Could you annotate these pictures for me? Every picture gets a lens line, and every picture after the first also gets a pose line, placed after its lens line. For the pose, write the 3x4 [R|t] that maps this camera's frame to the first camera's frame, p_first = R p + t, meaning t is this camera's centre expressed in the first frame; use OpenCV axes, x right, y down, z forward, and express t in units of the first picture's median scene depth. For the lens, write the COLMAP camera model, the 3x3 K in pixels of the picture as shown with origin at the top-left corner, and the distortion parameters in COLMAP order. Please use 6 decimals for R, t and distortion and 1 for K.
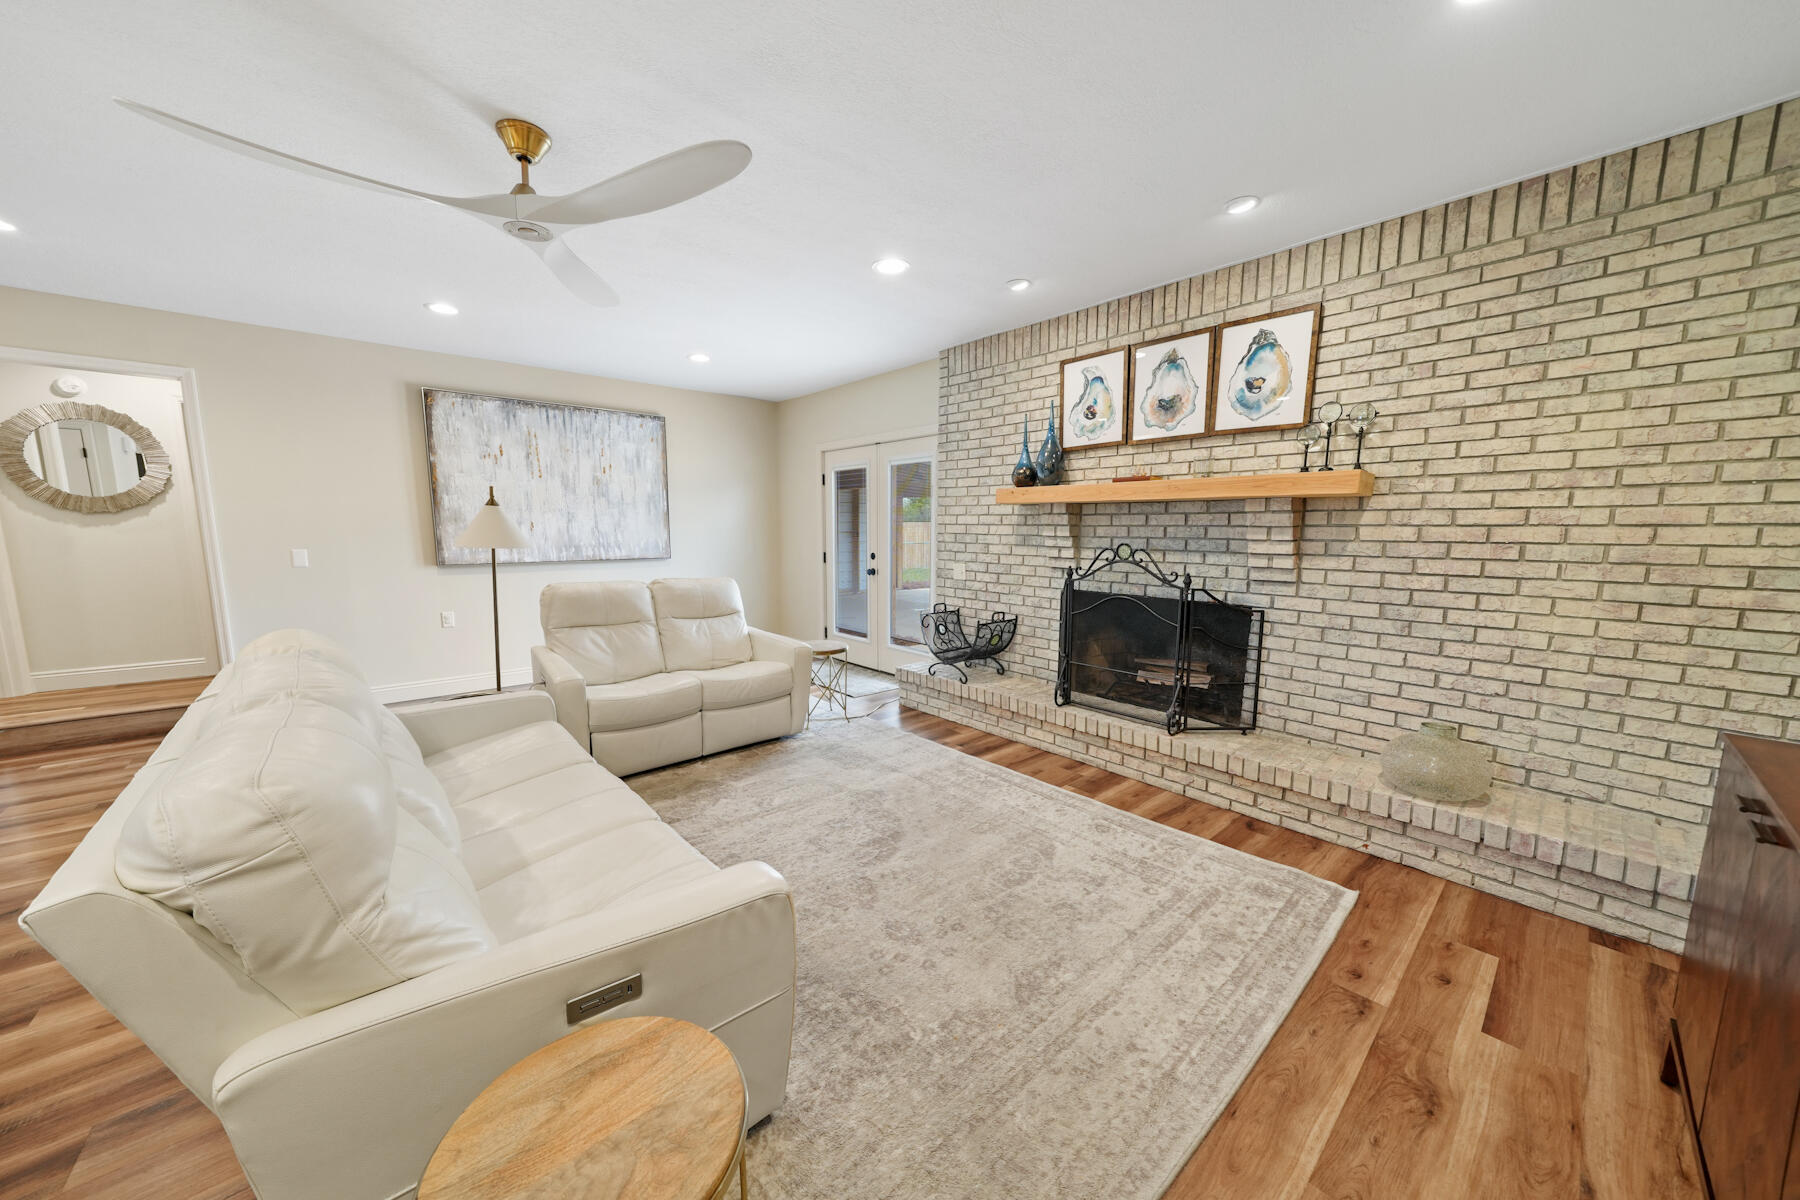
lens RADIAL K [[622.6, 0, 897.9], [0, 622.6, 605.2], [0, 0, 1]] dist [-0.000571, -0.000074]
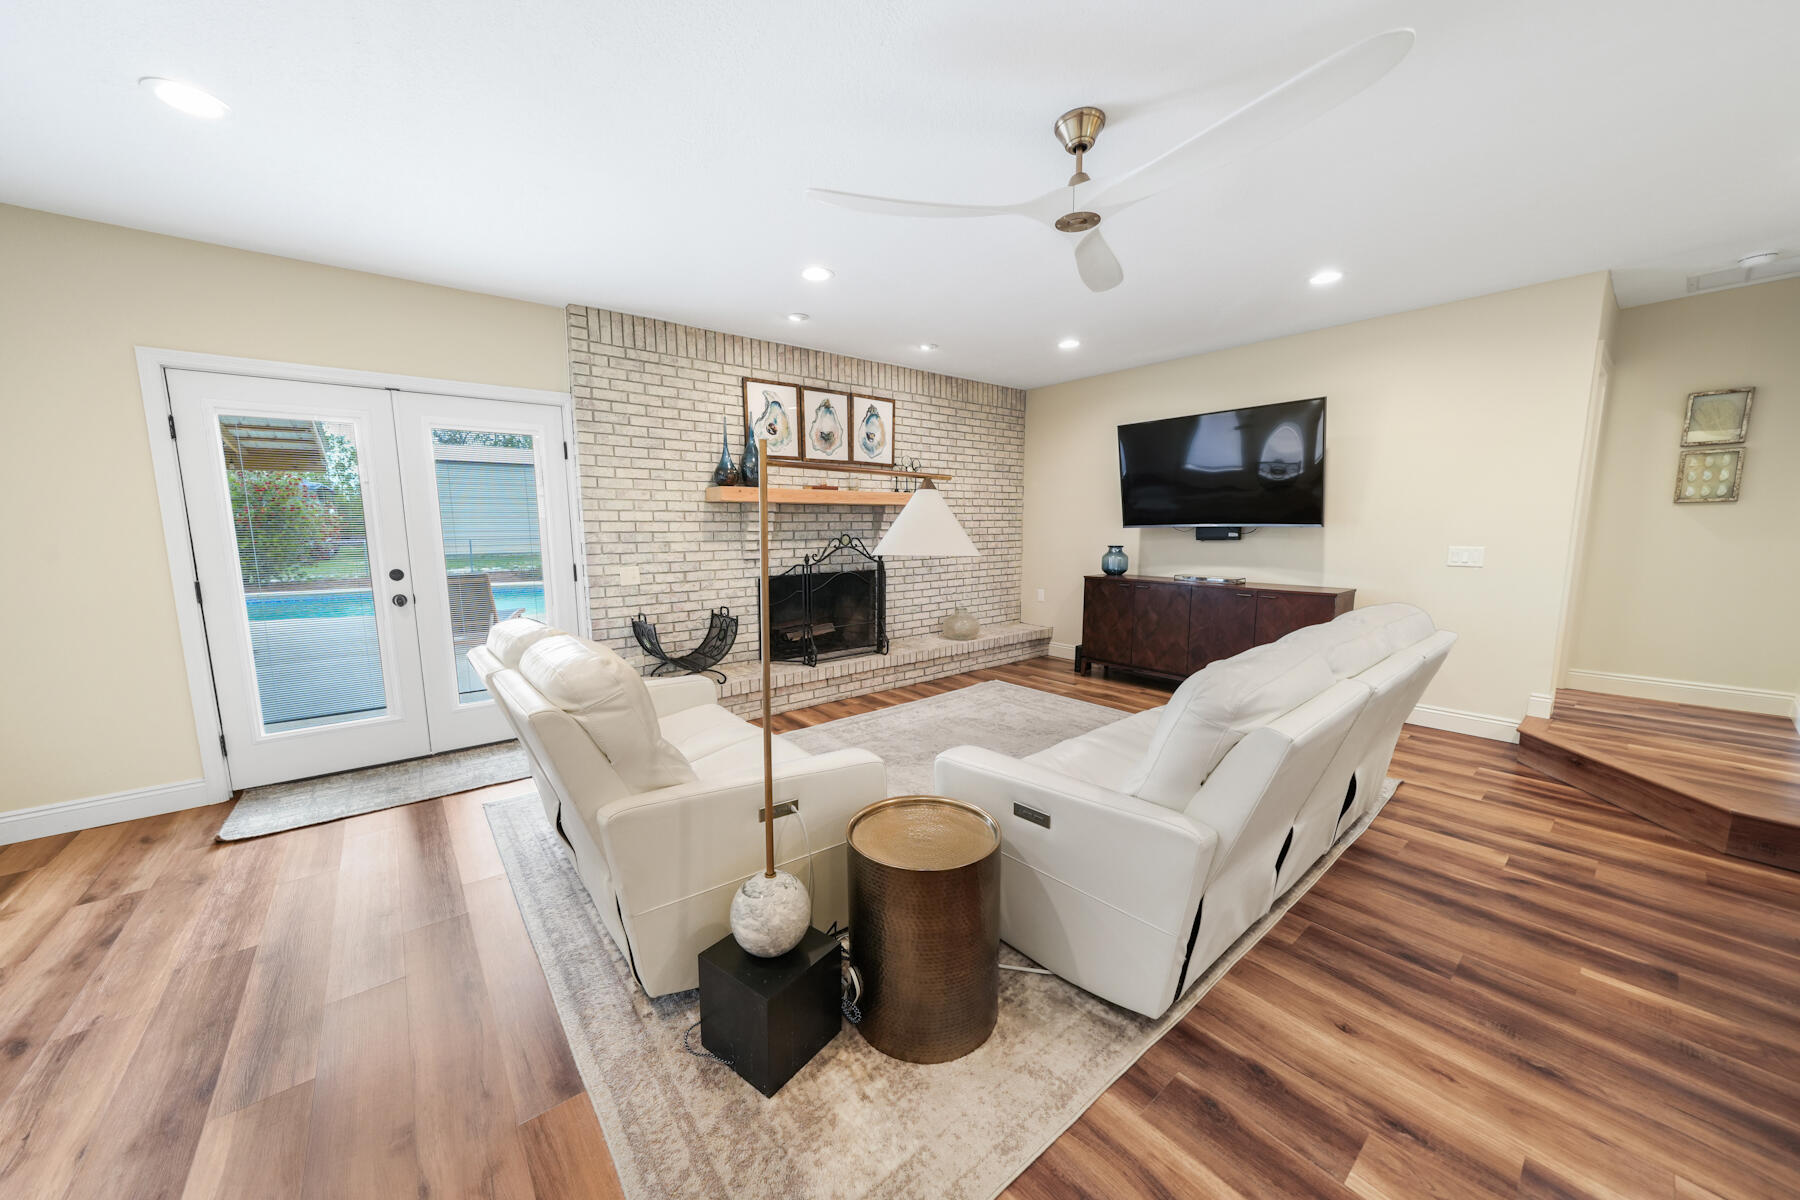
lens RADIAL K [[622.6, 0, 897.9], [0, 622.6, 605.2], [0, 0, 1]] dist [-0.000571, -0.000074]
pose [[0.043588, -0.136239, 0.989717, -1.007485], [0.130524, 0.982944, 0.129558, -0.104187], [-0.990487, 0.123534, 0.060627, 0.783643]]
